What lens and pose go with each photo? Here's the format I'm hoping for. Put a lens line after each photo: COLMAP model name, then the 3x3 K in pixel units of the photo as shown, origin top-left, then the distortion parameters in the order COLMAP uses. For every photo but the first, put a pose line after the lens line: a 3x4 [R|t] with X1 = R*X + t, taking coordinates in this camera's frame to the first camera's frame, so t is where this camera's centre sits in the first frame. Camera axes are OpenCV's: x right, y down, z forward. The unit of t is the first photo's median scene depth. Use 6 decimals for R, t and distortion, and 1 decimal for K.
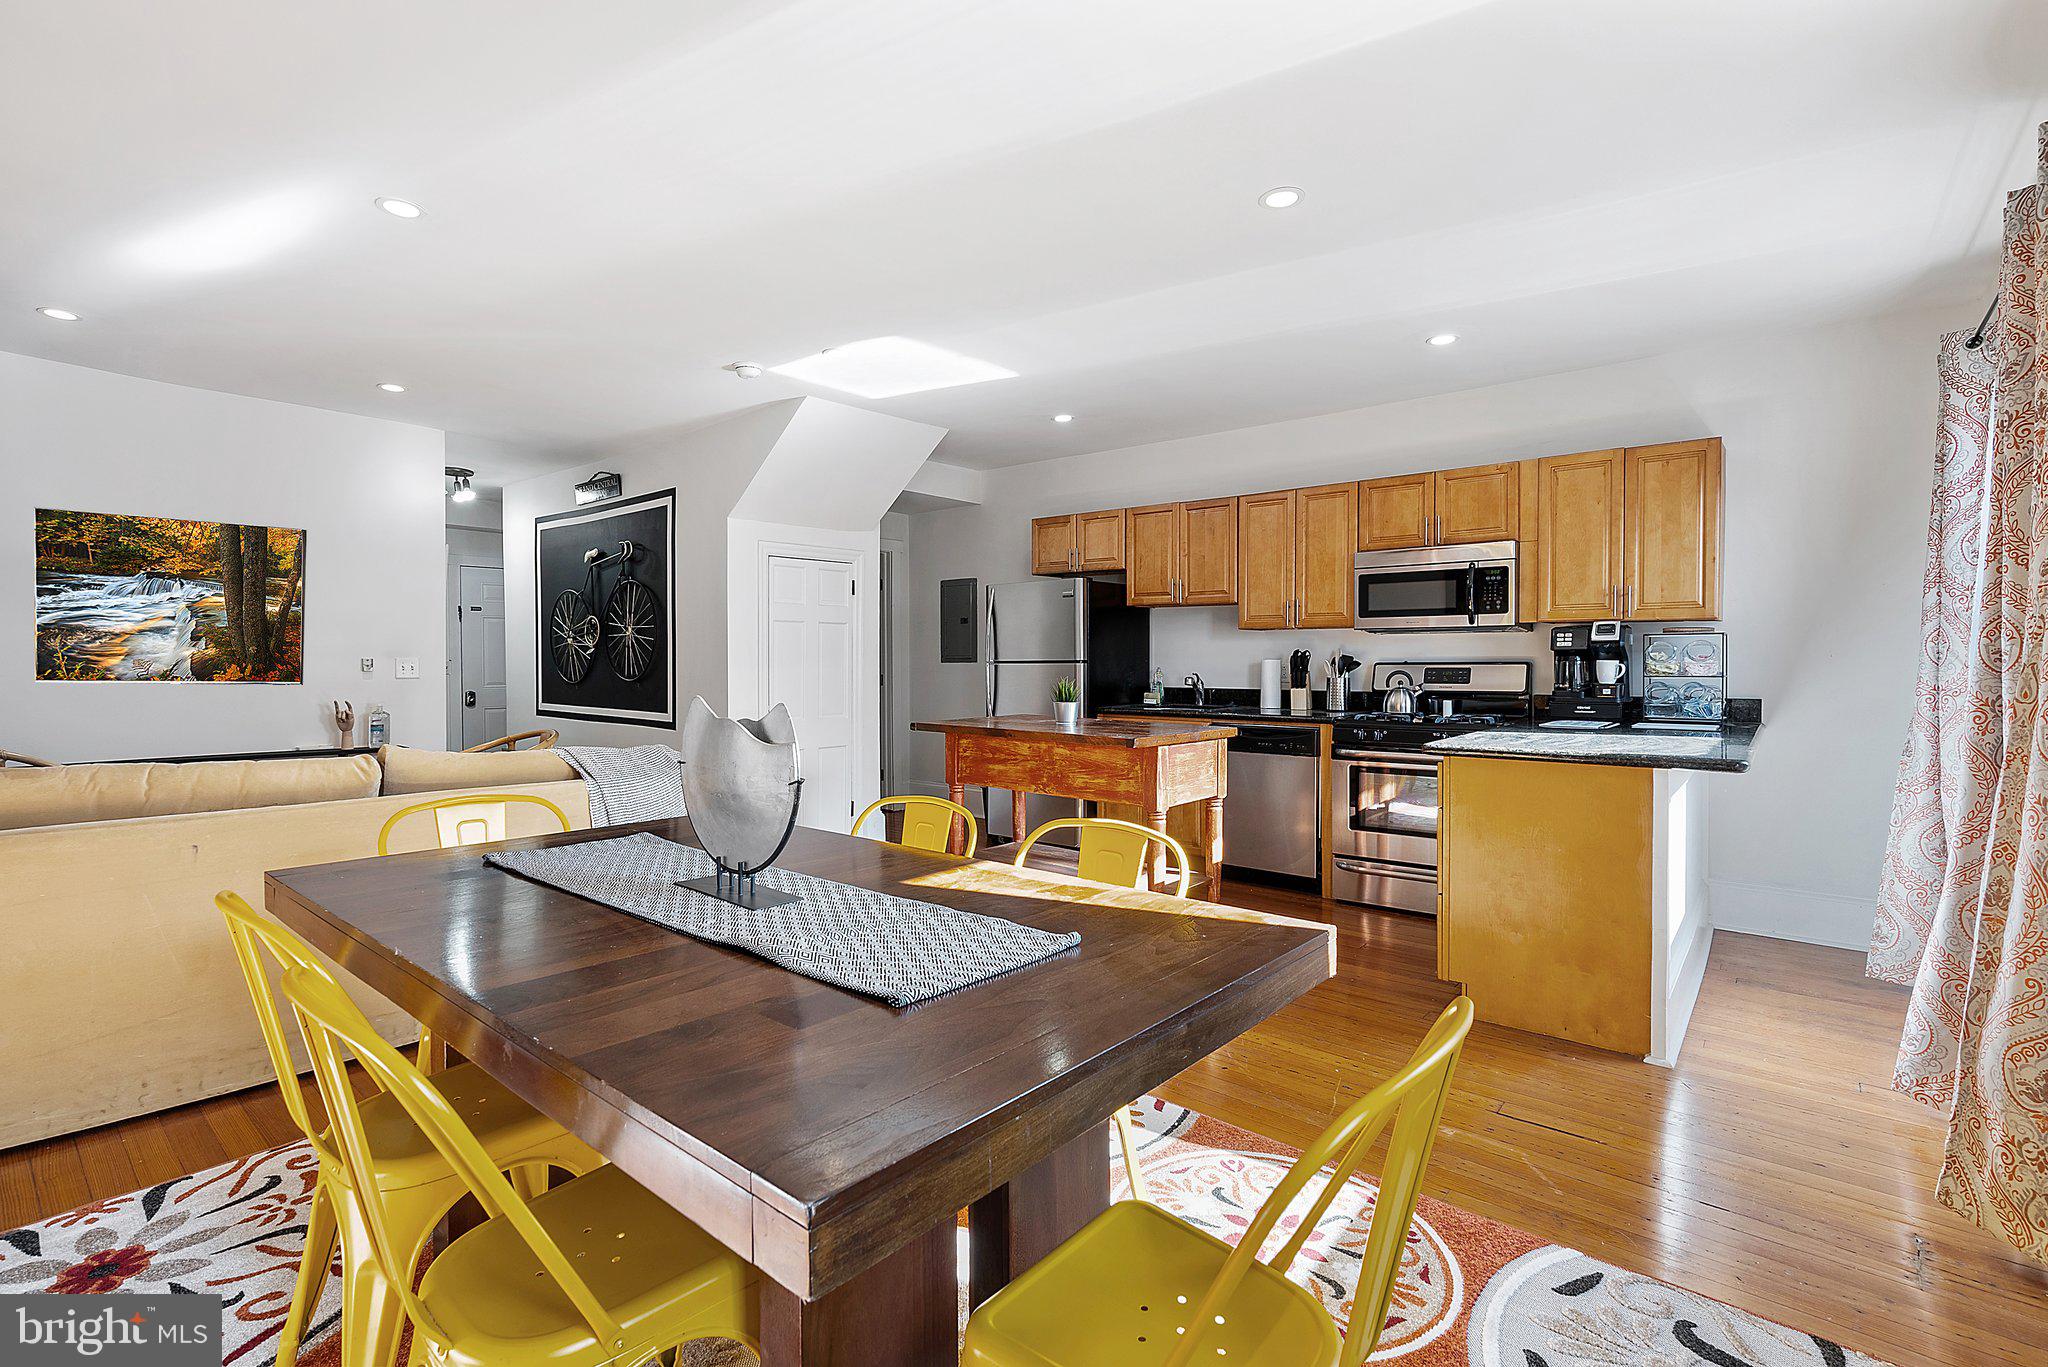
lens RADIAL K [[913.3, 0, 1036.8], [0, 913.3, 674.6], [0, 0, 1]] dist [-0.011845, 0.003794]
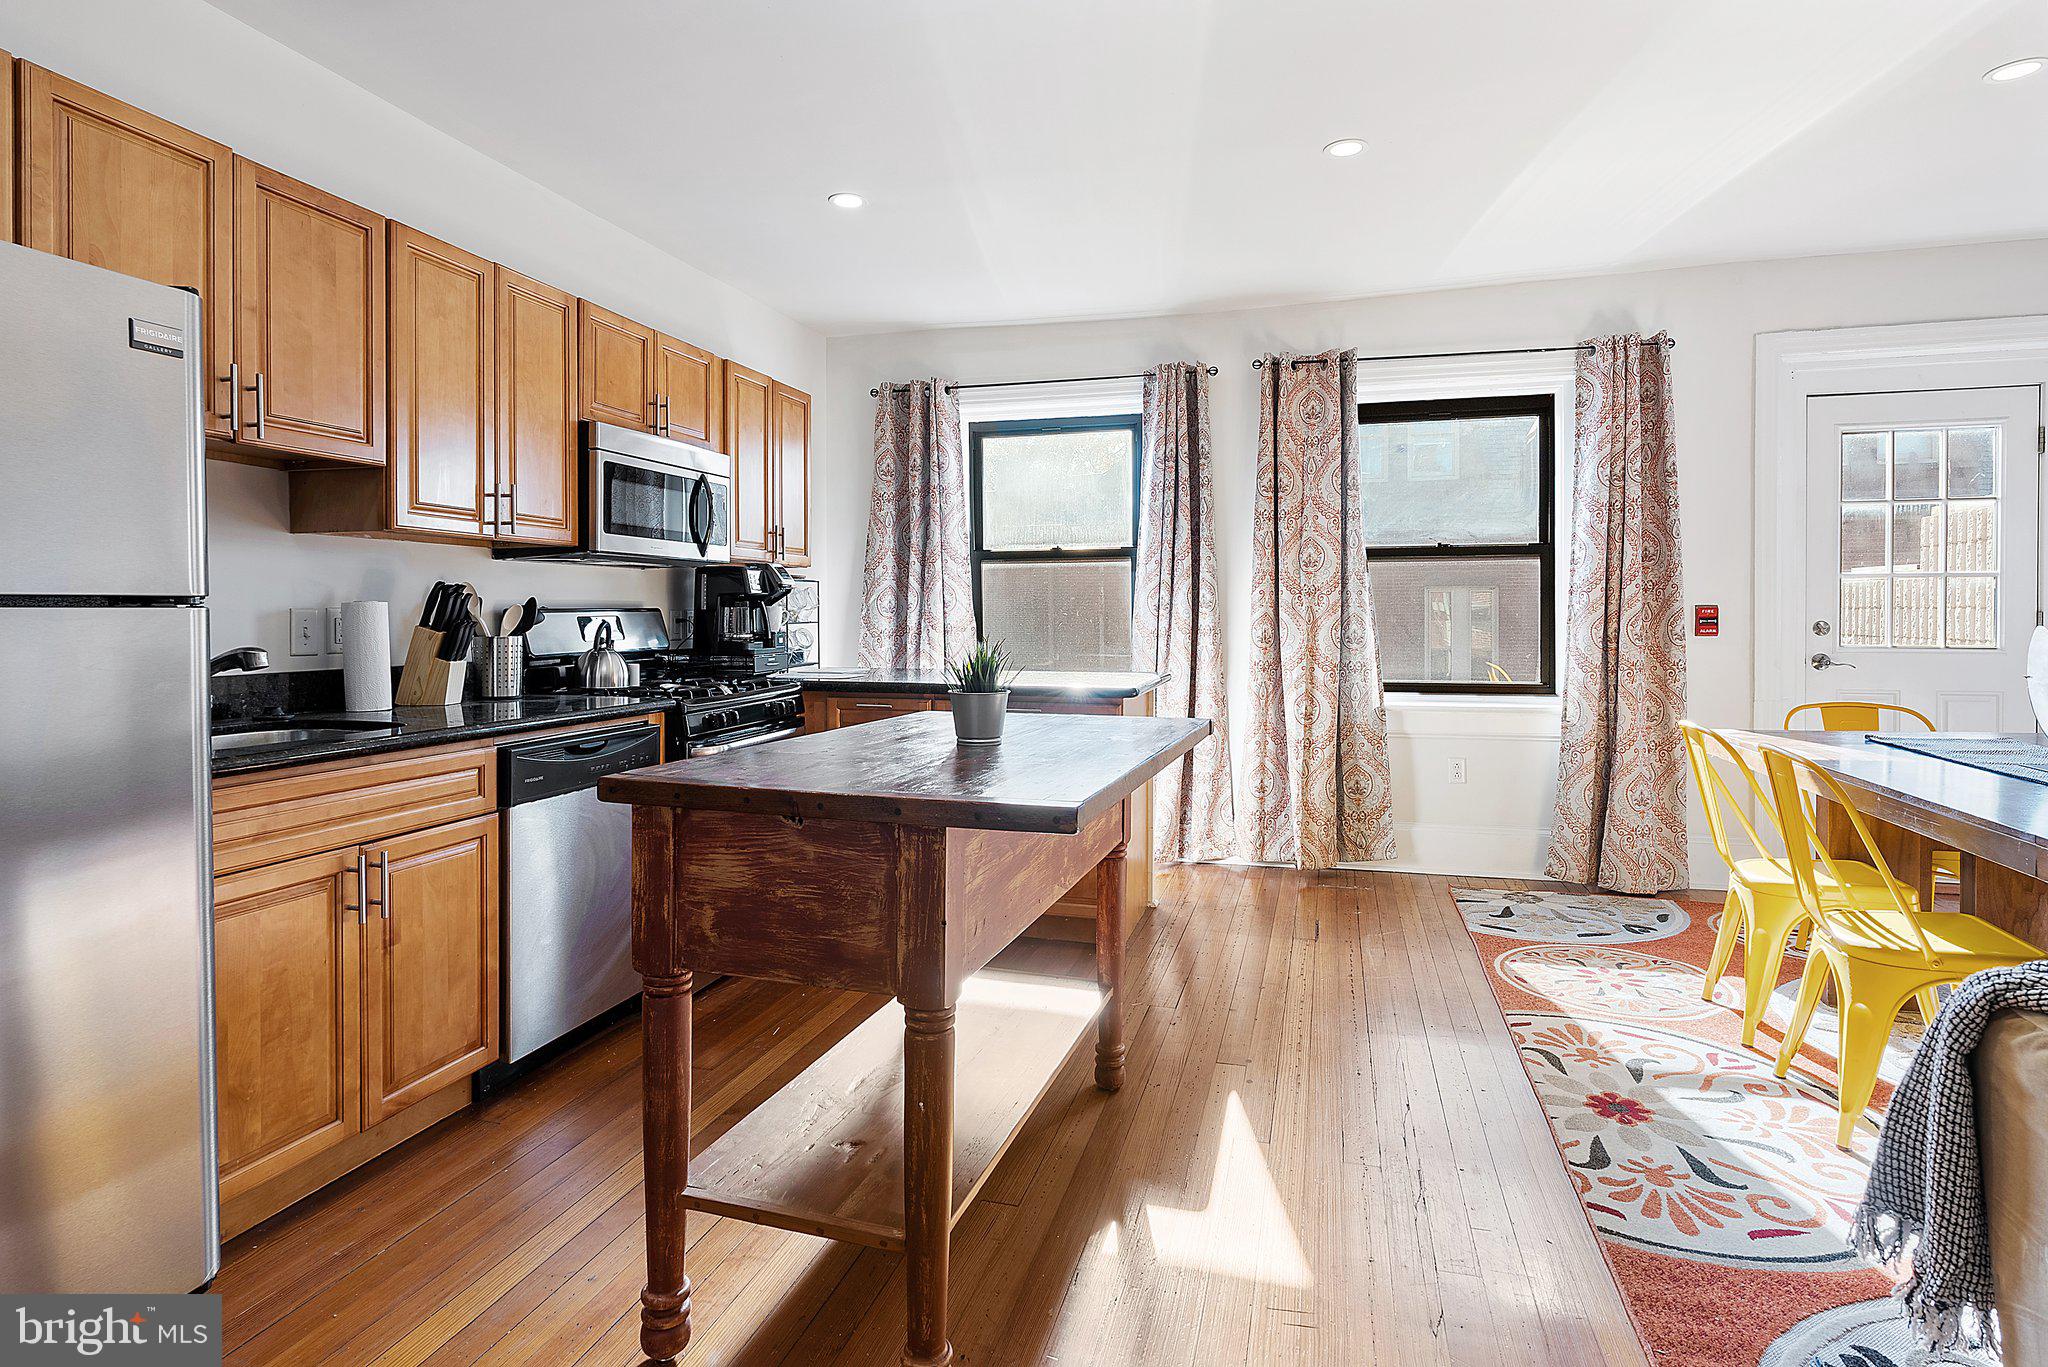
lens RADIAL K [[1062.2, 0, 1003.6], [0, 1062.2, 631.4], [0, 0, 1]] dist [-0.017777, -0.001309]
pose [[-0.378415, -0.015396, 0.925508, -0.389563], [0.016441, 0.999592, 0.023351, -0.009877], [-0.925490, 0.024053, -0.378008, 1.026051]]
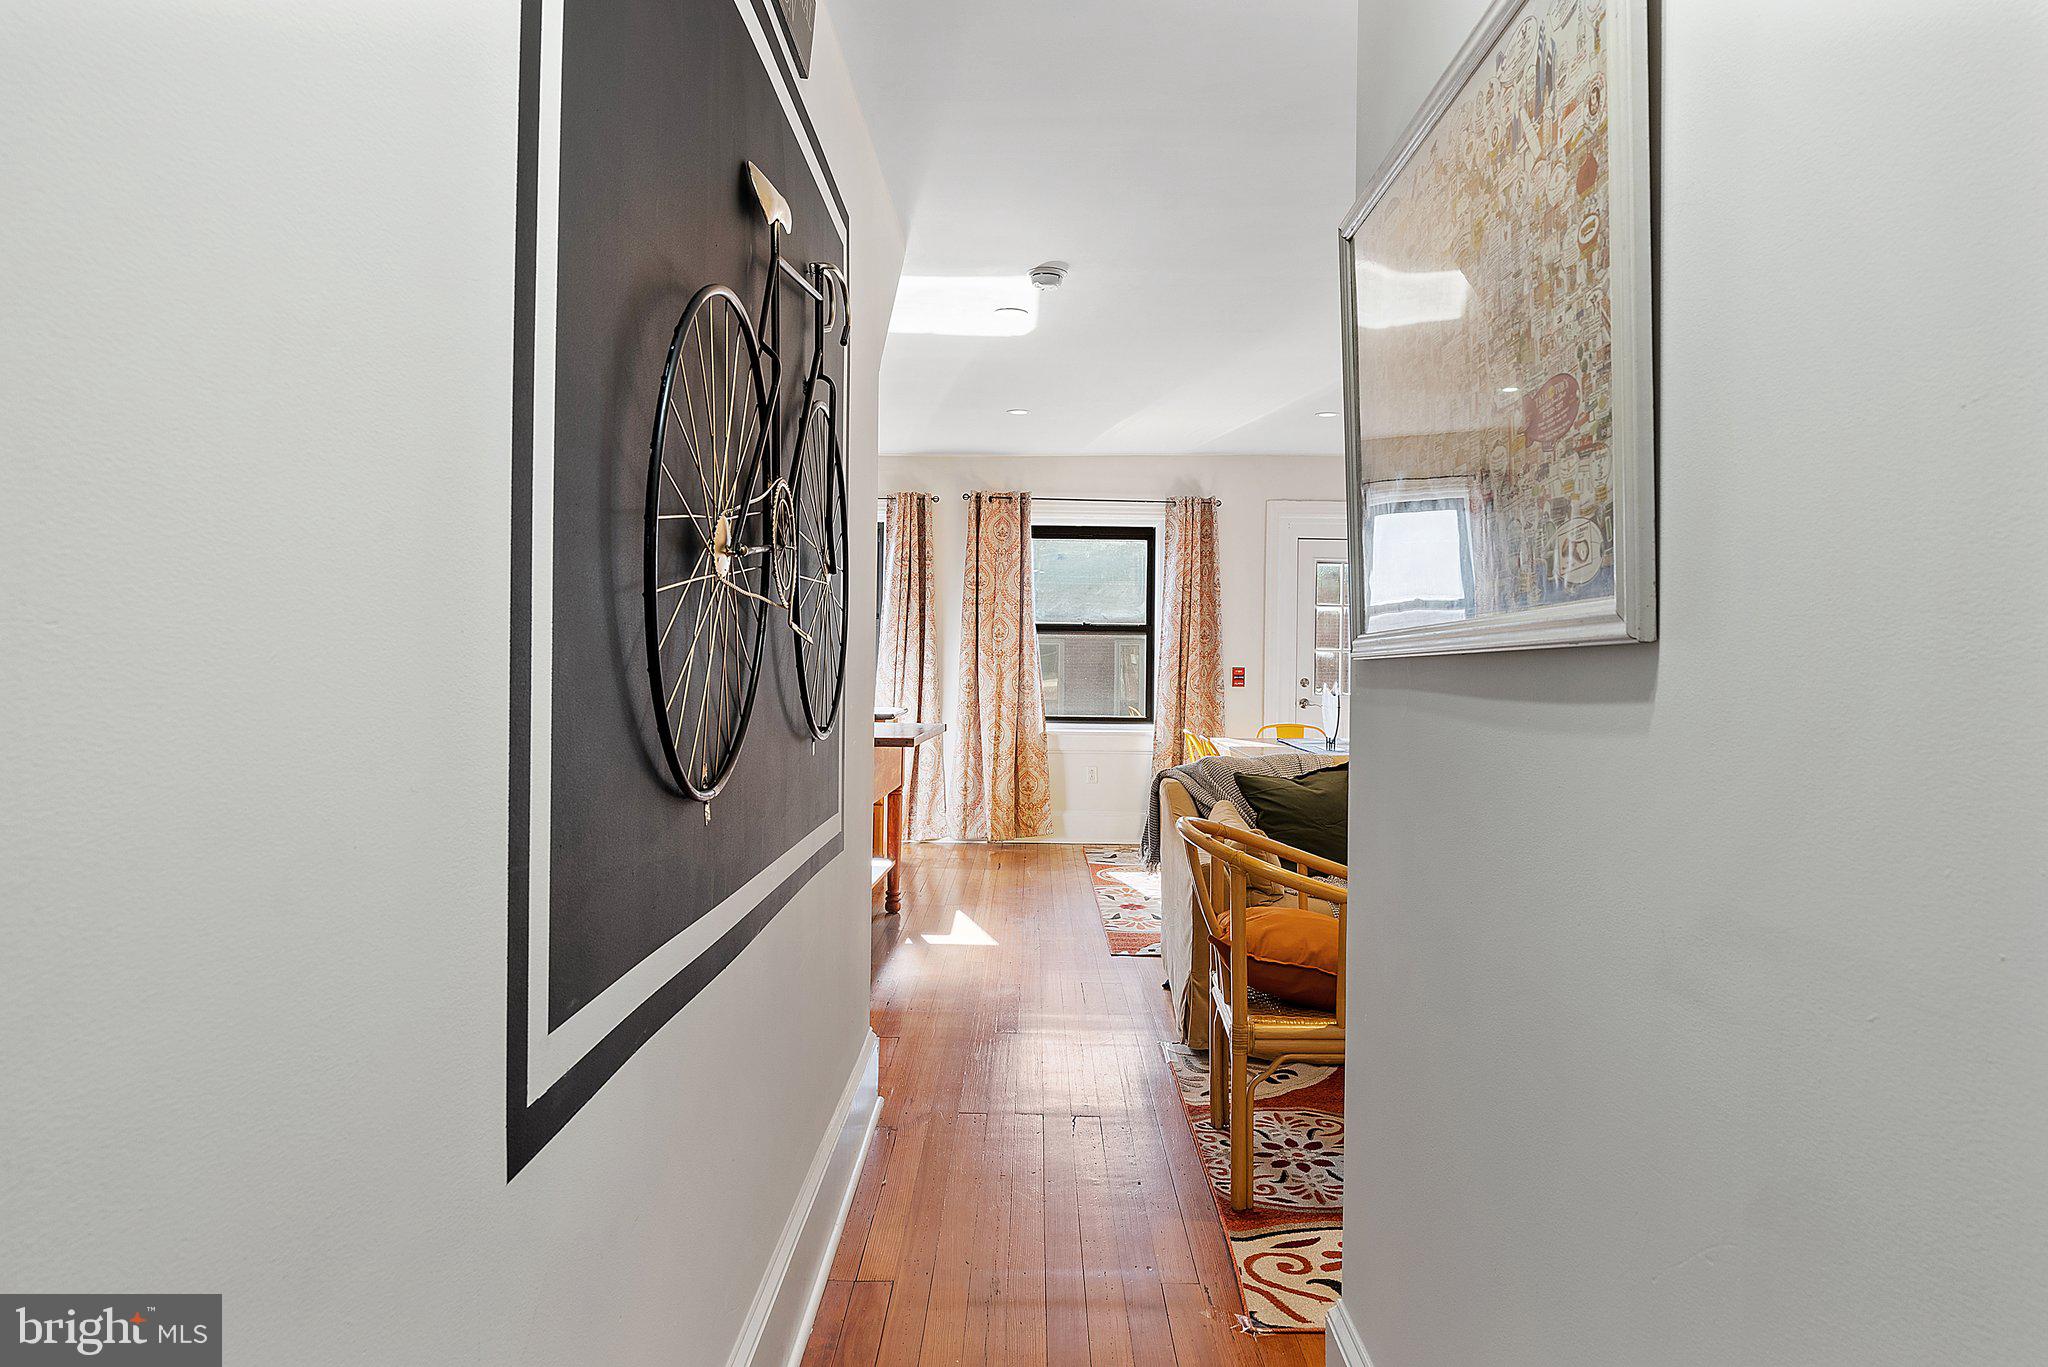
lens RADIAL K [[1292.6, 0, 1020.6], [0, 1292.6, 674.7], [0, 0, 1]] dist [0.001110, -0.000250]
pose [[-0.628490, -0.016151, 0.777650, -1.002584], [-0.002537, 0.999822, 0.018715, -0.024468], [-0.777814, 0.009789, -0.628419, 1.495496]]
